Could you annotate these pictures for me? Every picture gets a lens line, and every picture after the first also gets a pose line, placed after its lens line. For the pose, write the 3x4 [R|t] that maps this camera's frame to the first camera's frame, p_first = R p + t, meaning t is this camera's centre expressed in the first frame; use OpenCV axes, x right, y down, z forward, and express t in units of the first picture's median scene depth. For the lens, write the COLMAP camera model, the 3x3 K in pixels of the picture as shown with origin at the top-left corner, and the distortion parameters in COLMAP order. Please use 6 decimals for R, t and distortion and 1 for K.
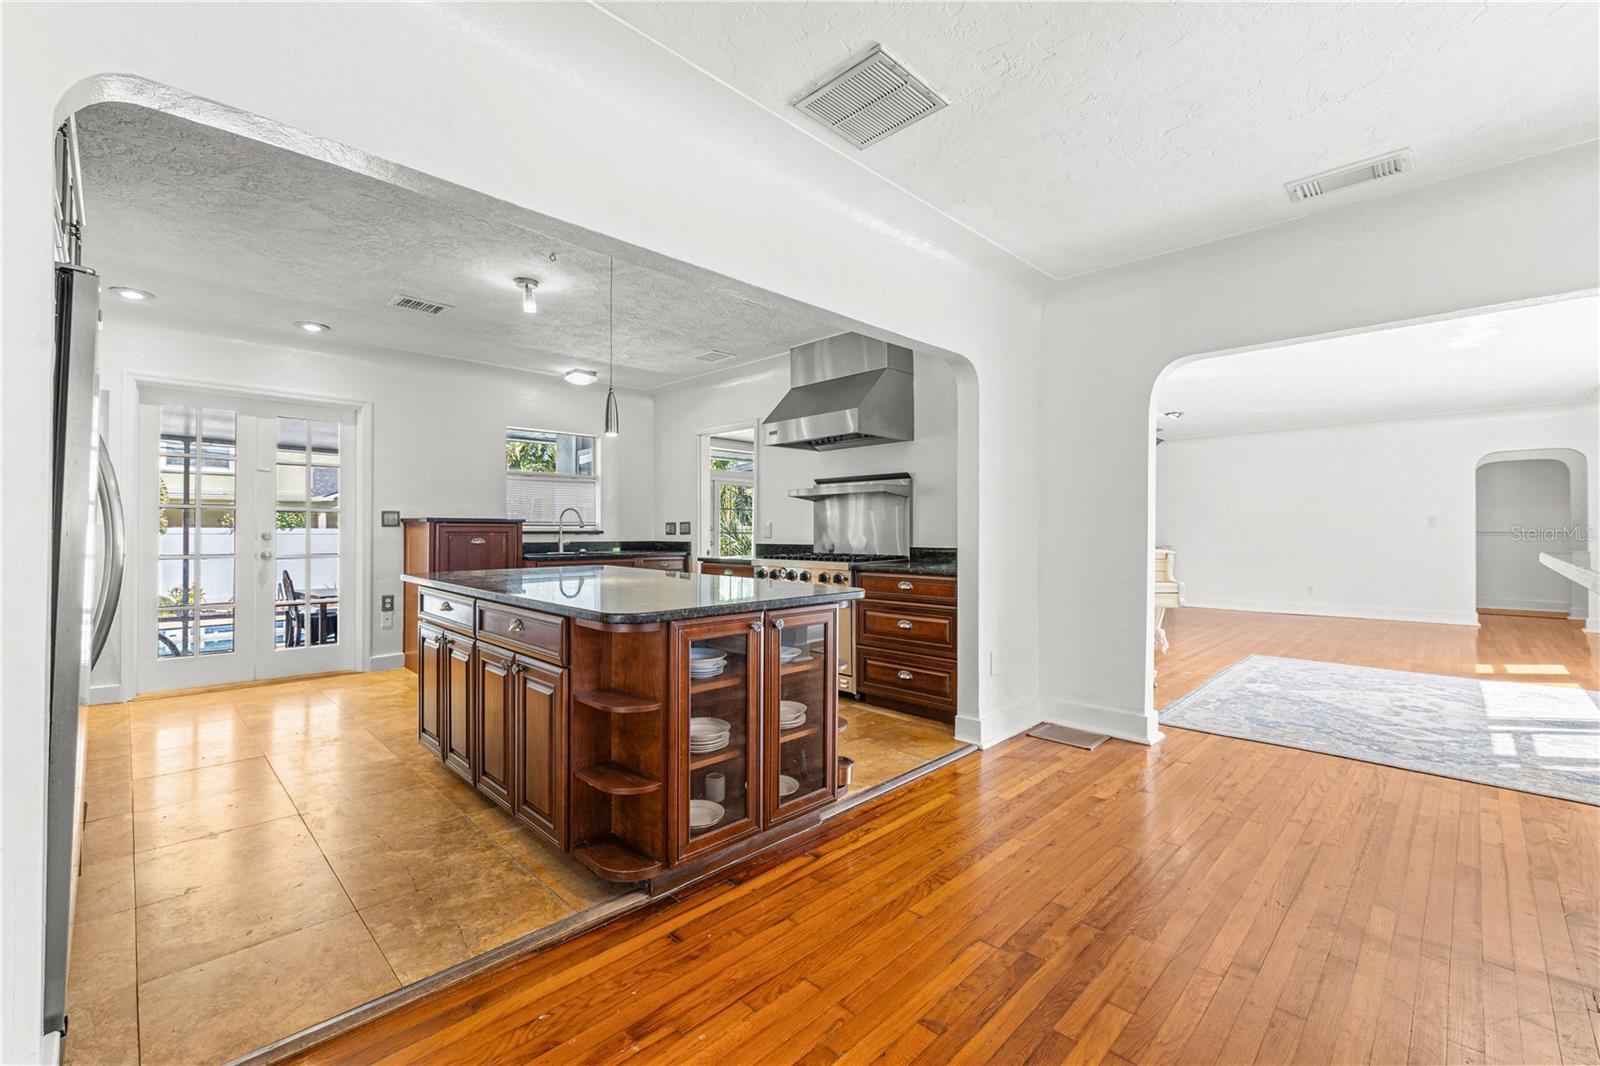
lens RADIAL K [[680.5, 0, 802.3], [0, 680.5, 523.9], [0, 0, 1]] dist [0.001031, 0.000494]
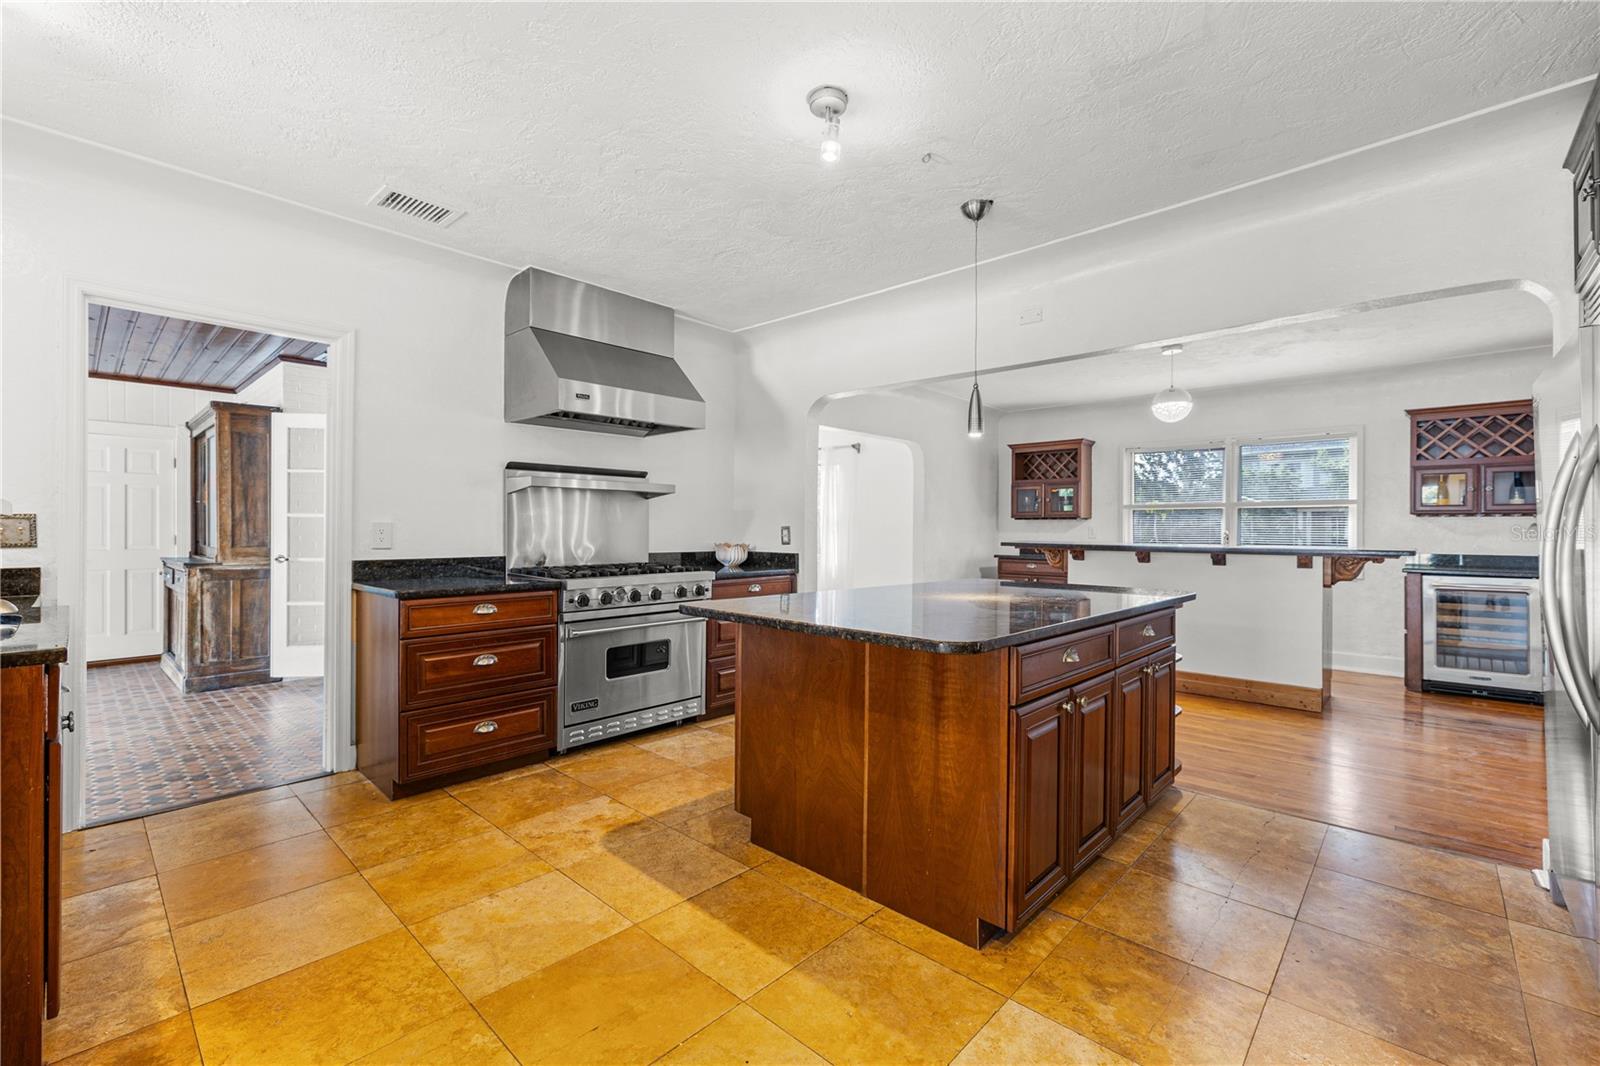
lens RADIAL K [[680.5, 0, 799.5], [0, 680.5, 527.9], [0, 0, 1]] dist [0.001031, 0.000494]
pose [[-0.035070, 0.001033, 0.999384, -0.792394], [-0.014945, 0.999887, -0.001558, -0.001299], [-0.999273, -0.014990, -0.035051, 0.852286]]
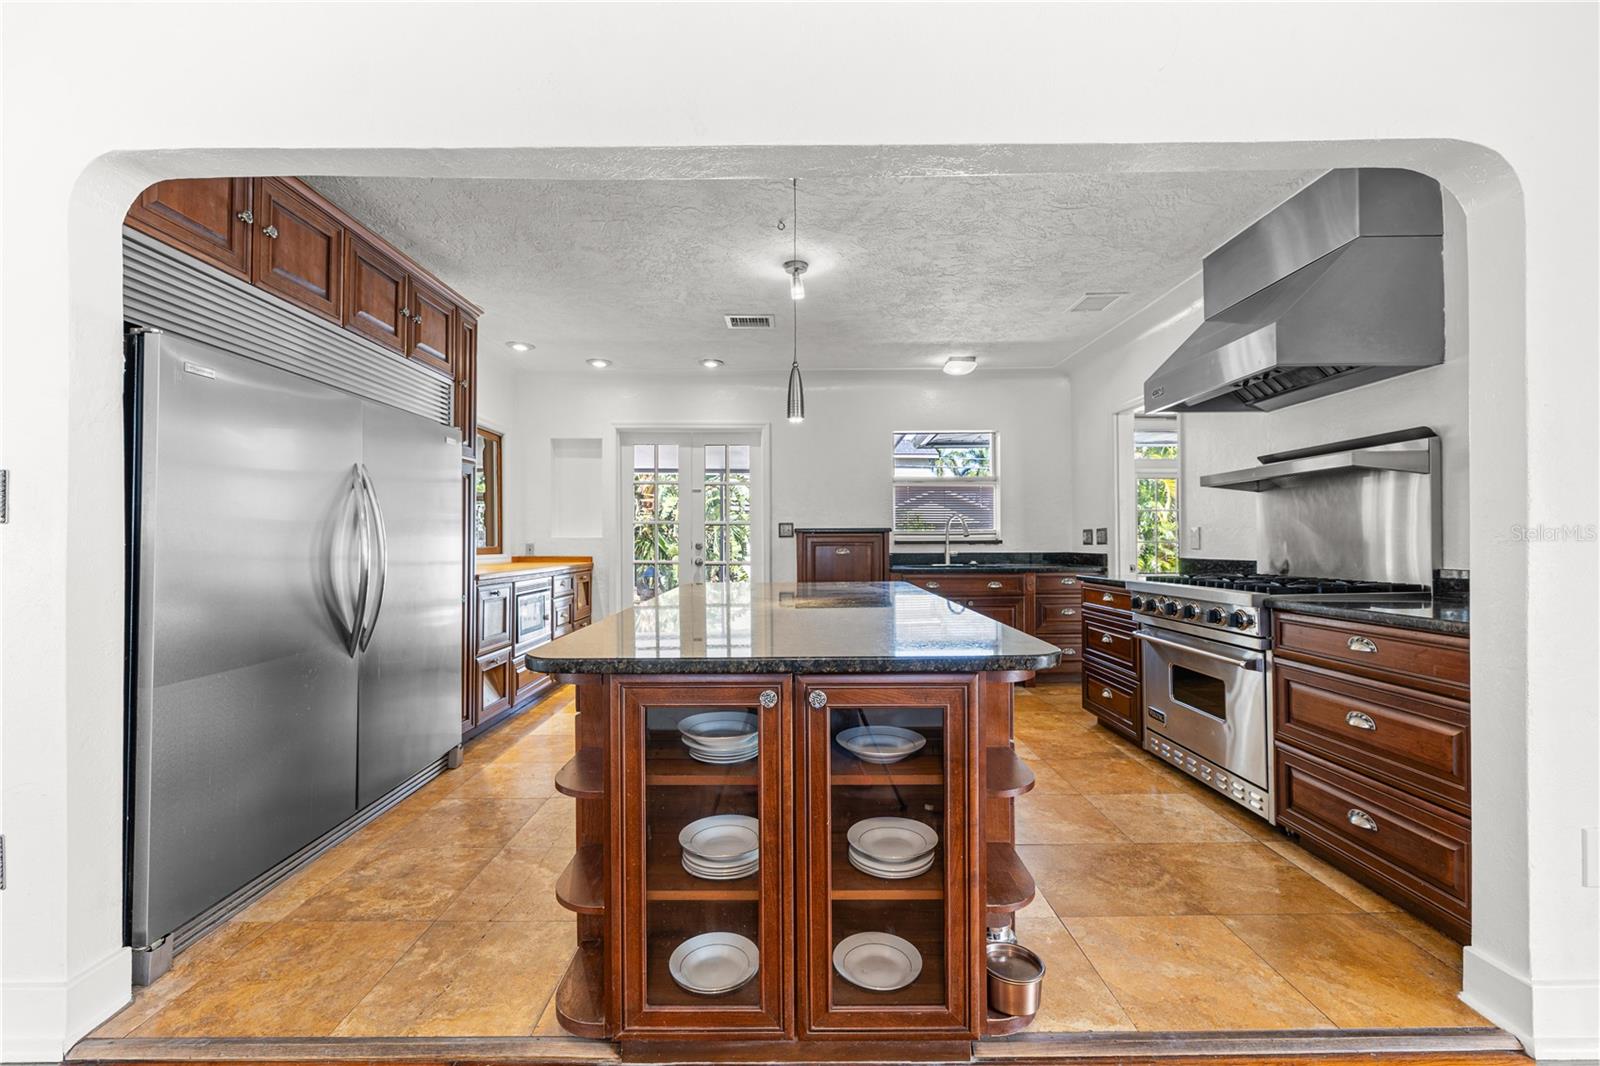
lens RADIAL K [[680.5, 0, 792.8], [0, 680.5, 535.8], [0, 0, 1]] dist [0.001031, 0.000494]
pose [[0.702595, -0.009942, -0.711521, 0.190665], [0.012585, 0.999920, -0.001545, 0.003735], [0.711479, -0.007869, 0.702664, 0.295059]]
